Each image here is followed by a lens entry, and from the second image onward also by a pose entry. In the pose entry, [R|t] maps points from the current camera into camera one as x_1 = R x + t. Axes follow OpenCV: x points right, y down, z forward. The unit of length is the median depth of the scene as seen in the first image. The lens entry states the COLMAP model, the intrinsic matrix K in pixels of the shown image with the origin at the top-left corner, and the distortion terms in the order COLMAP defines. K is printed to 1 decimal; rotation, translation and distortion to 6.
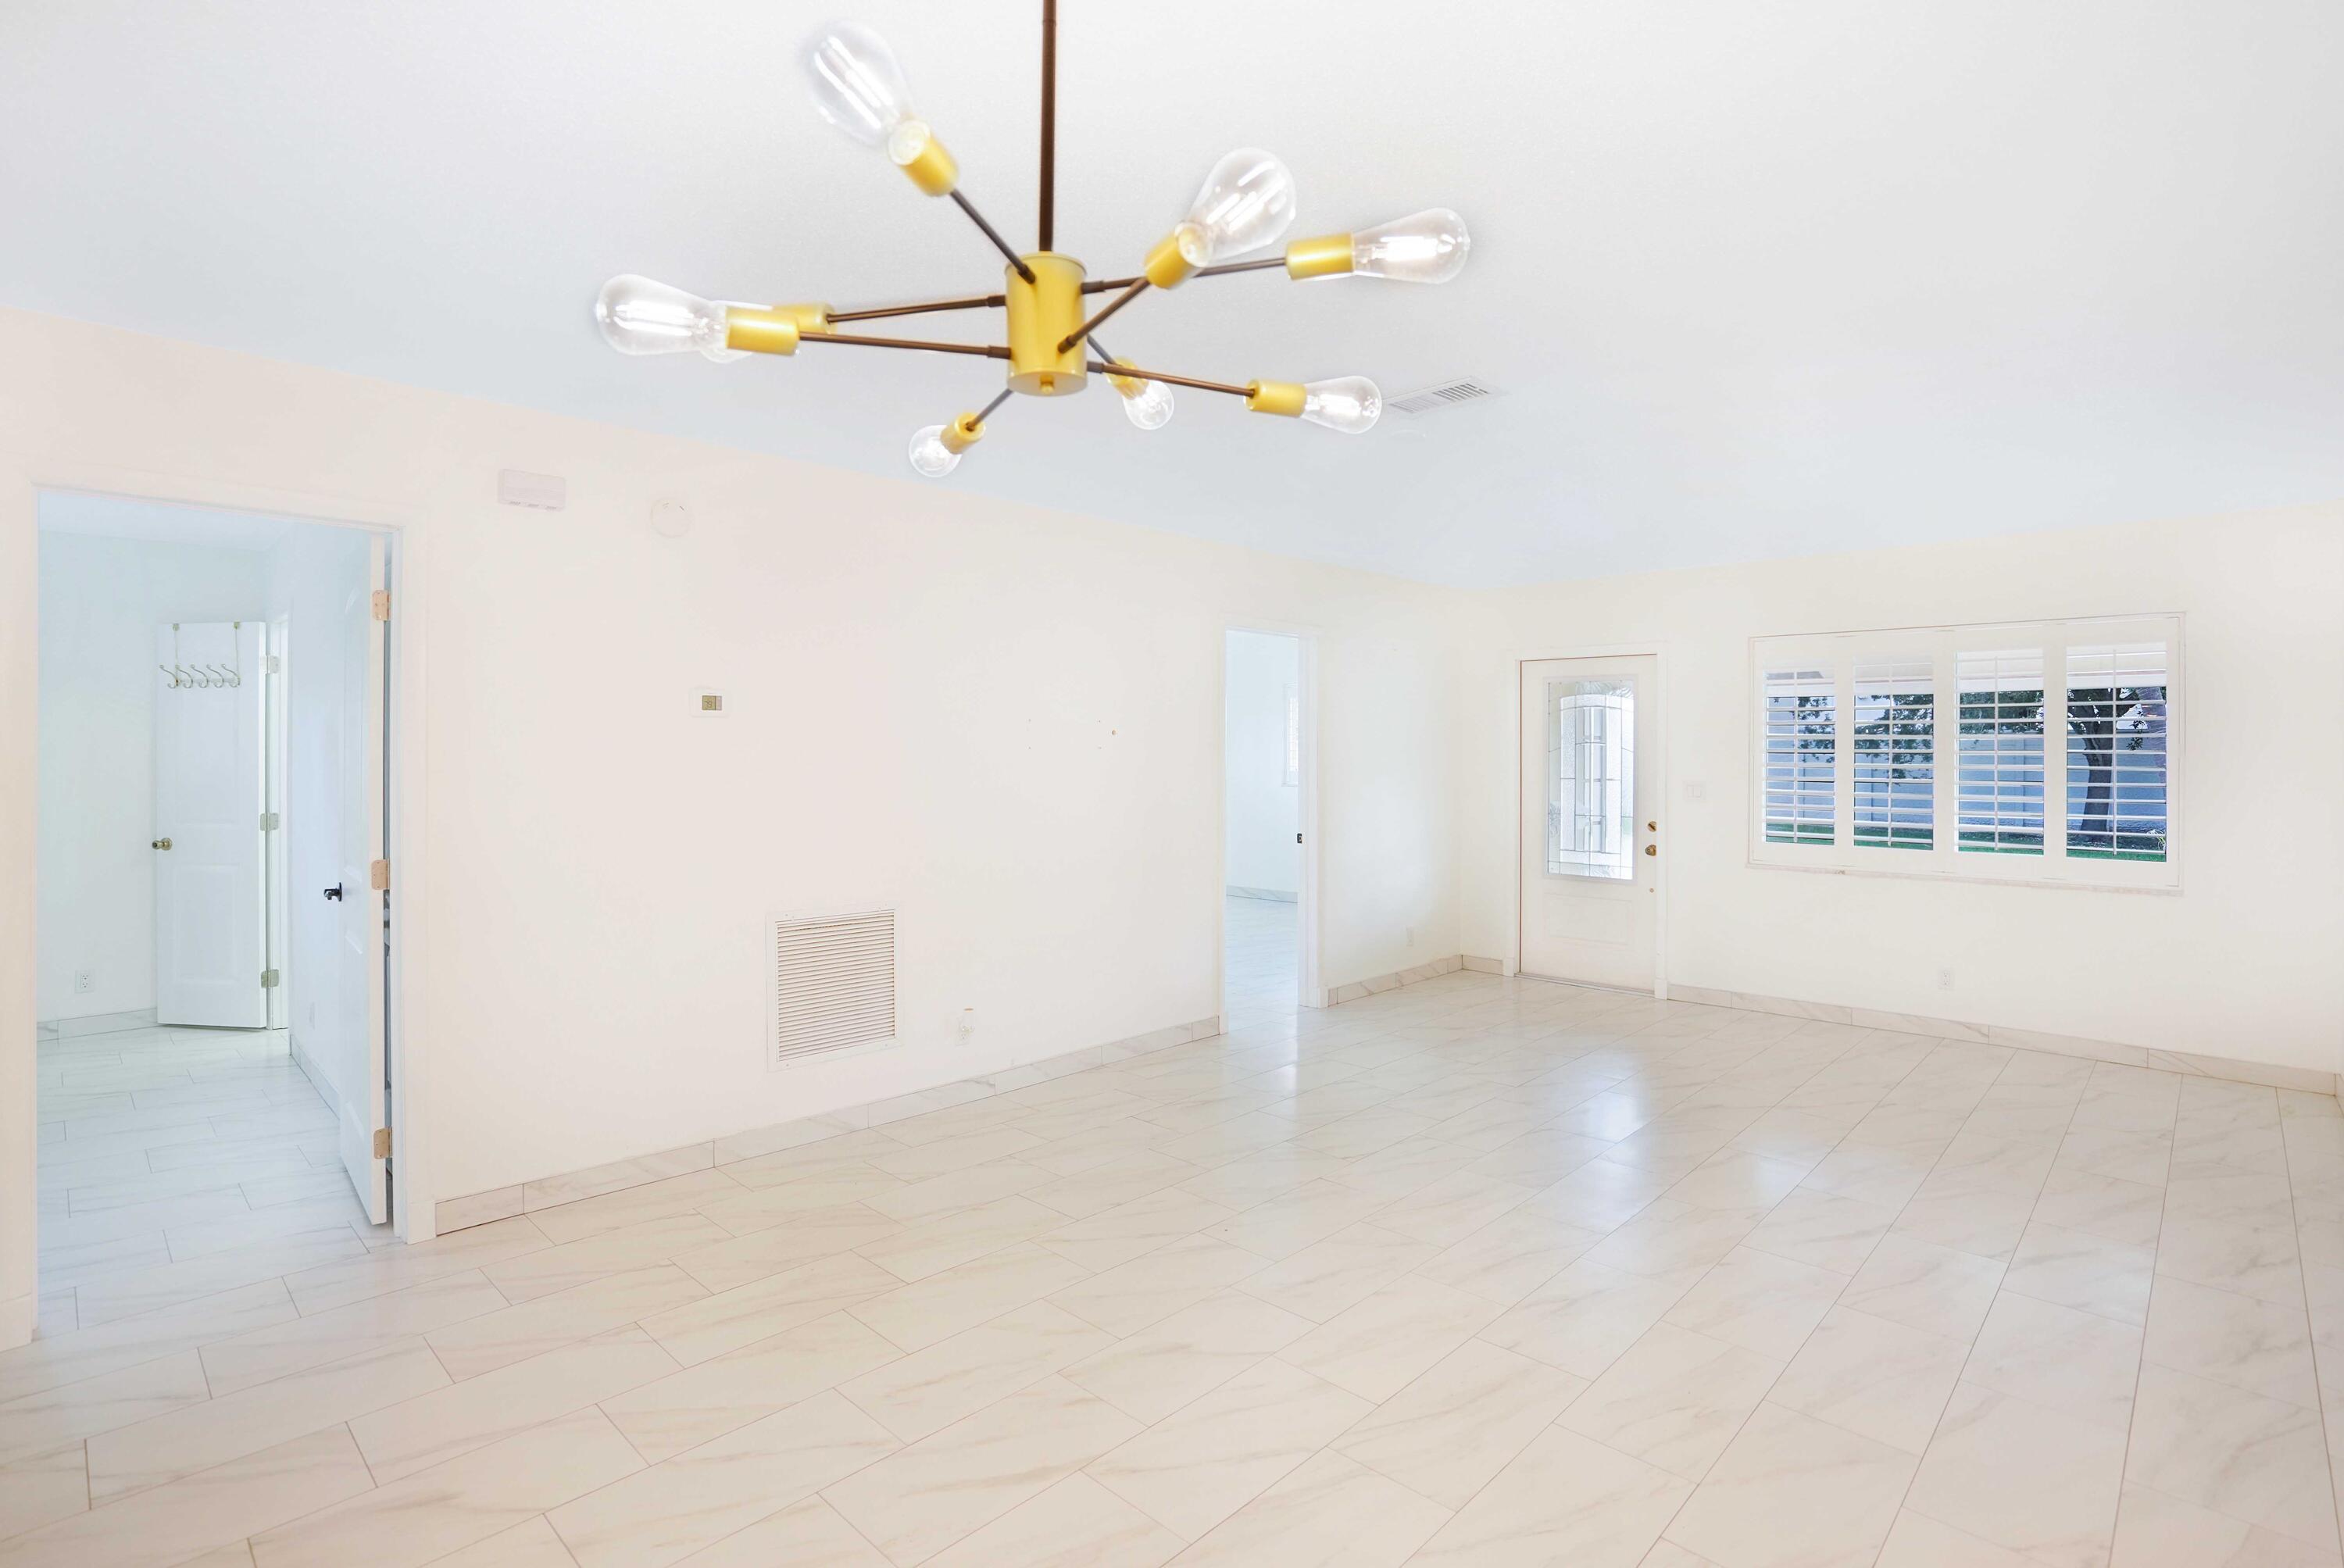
lens RADIAL K [[1124.2, 0, 1178.8], [0, 1124.2, 755.1], [0, 0, 1]] dist [-0.073882, 0.021005]
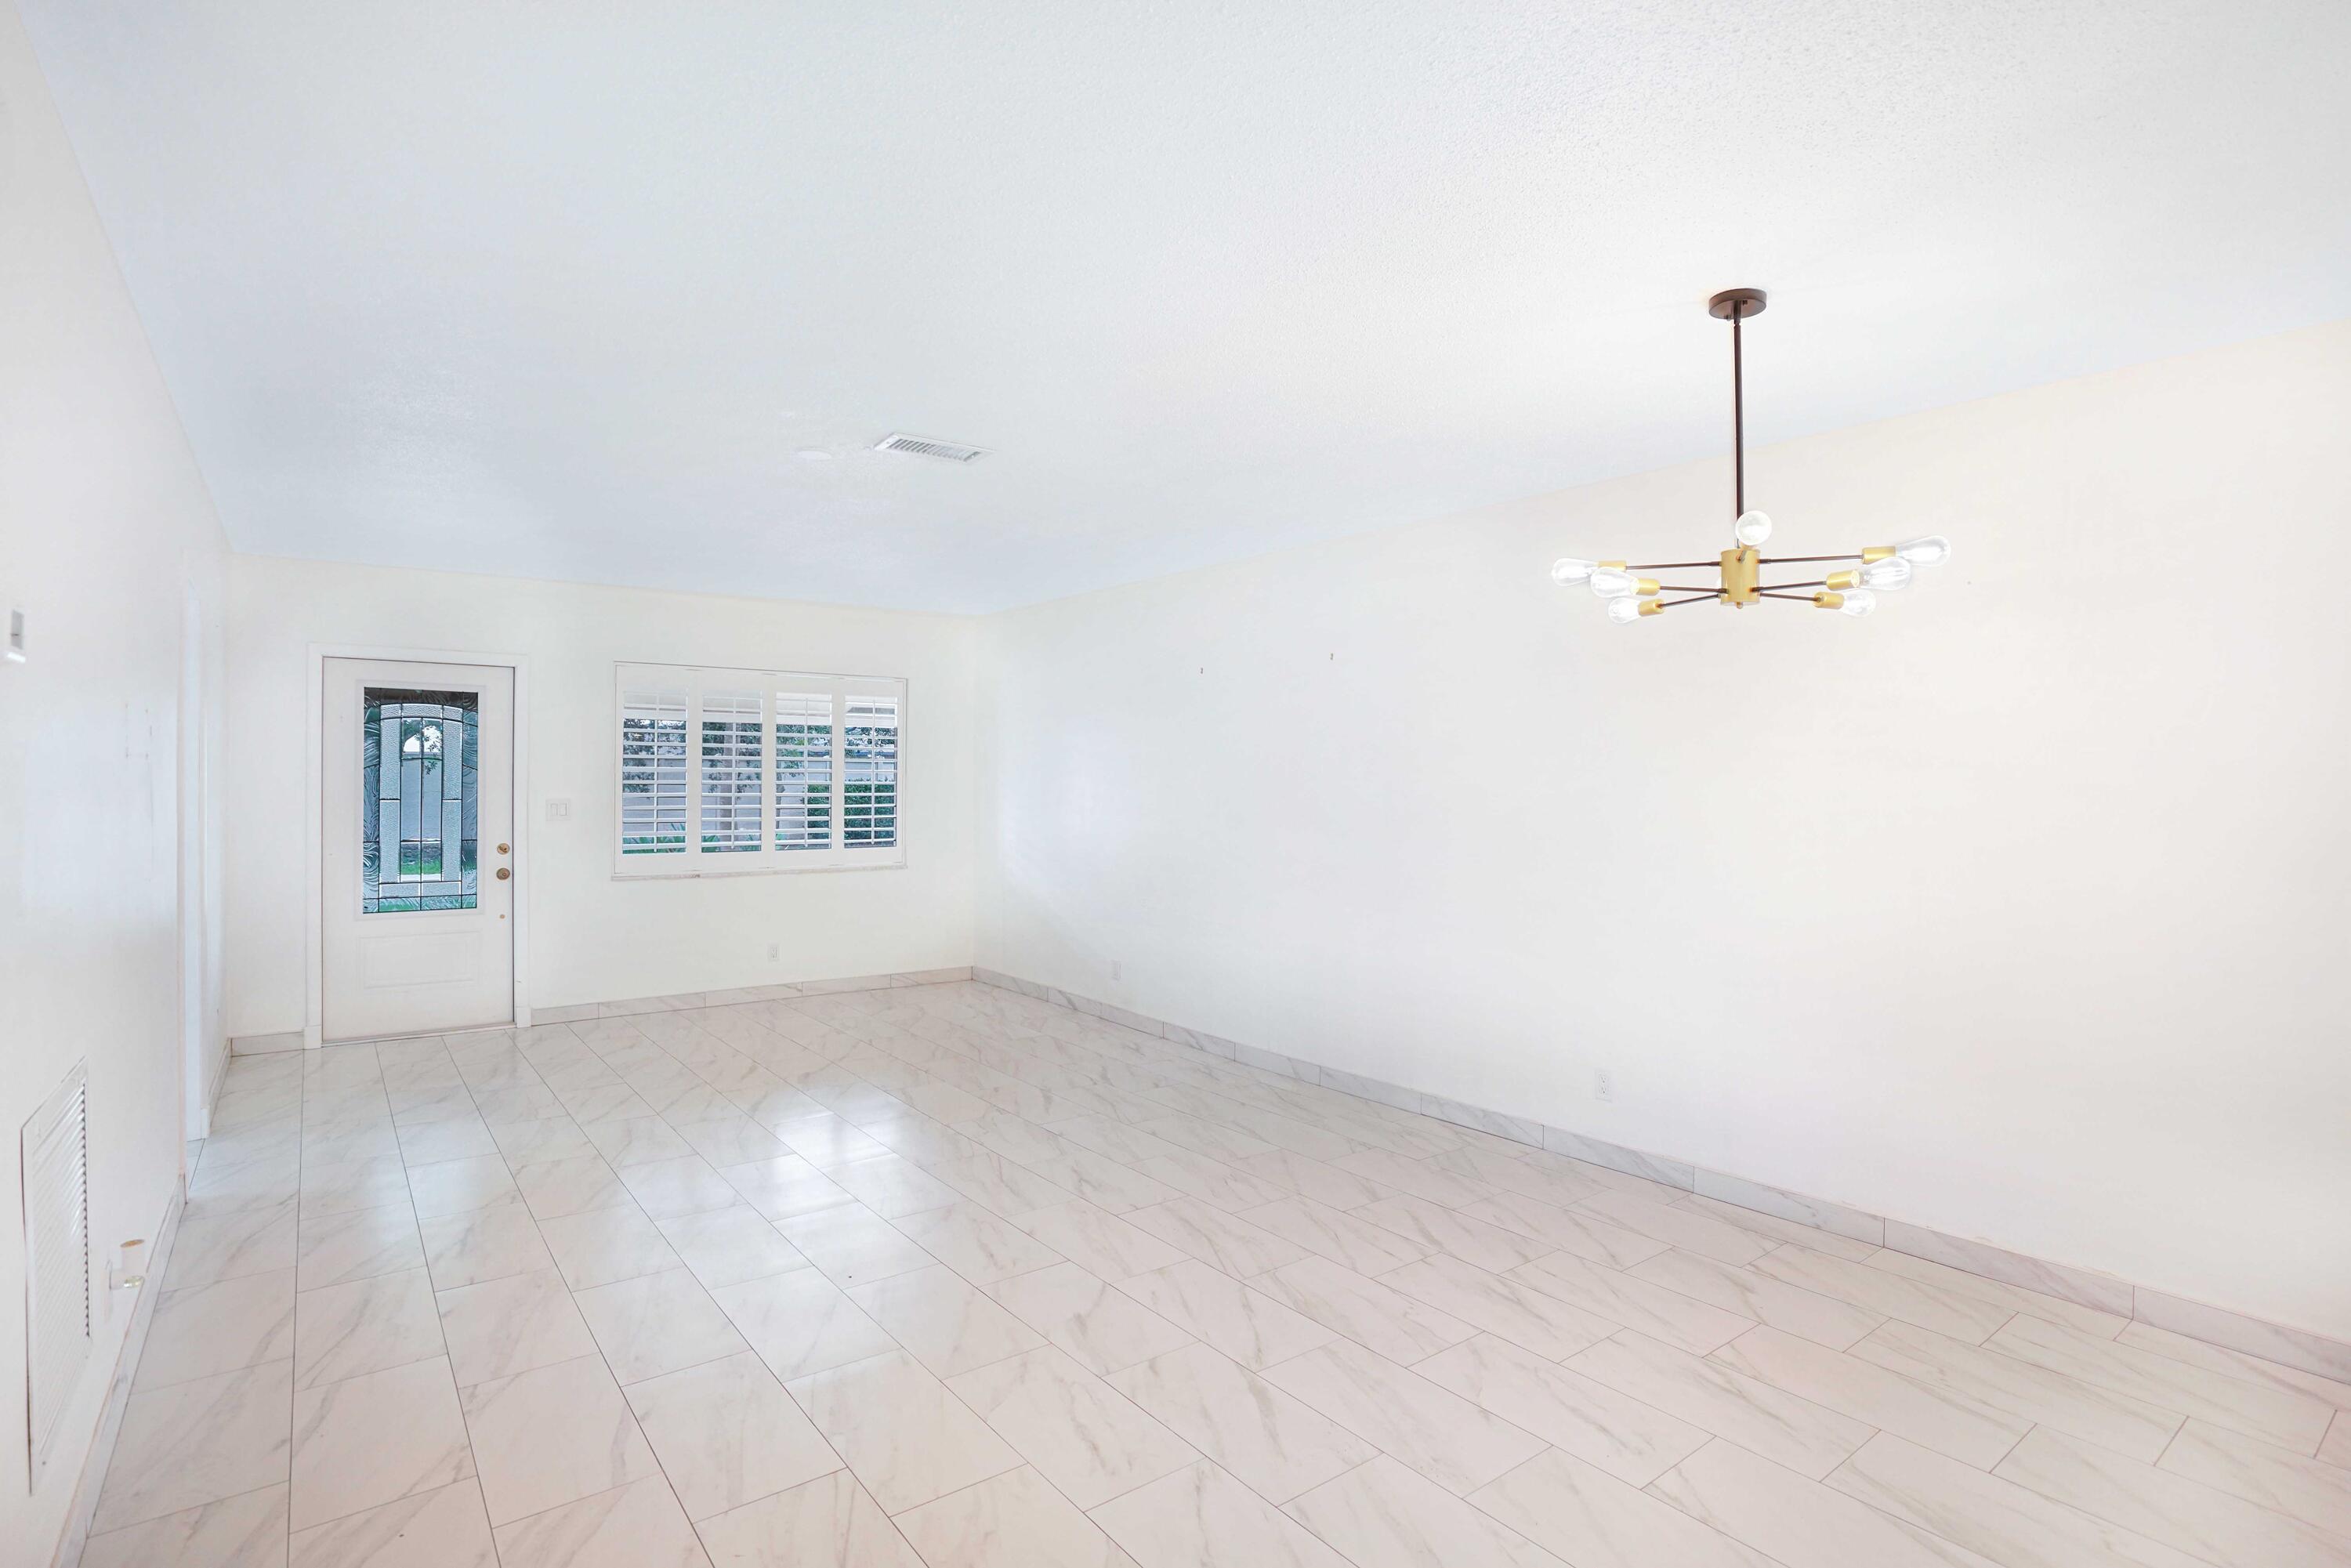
lens RADIAL K [[1132.0, 0, 1168.3], [0, 1132.0, 781.8], [0, 0, 1]] dist [-0.054941, 0.021245]
pose [[0.165396, -0.005717, 0.986211, -0.490461], [-0.001632, 0.999980, 0.006071, 0.000647], [-0.986226, -0.002613, 0.165384, 0.335517]]
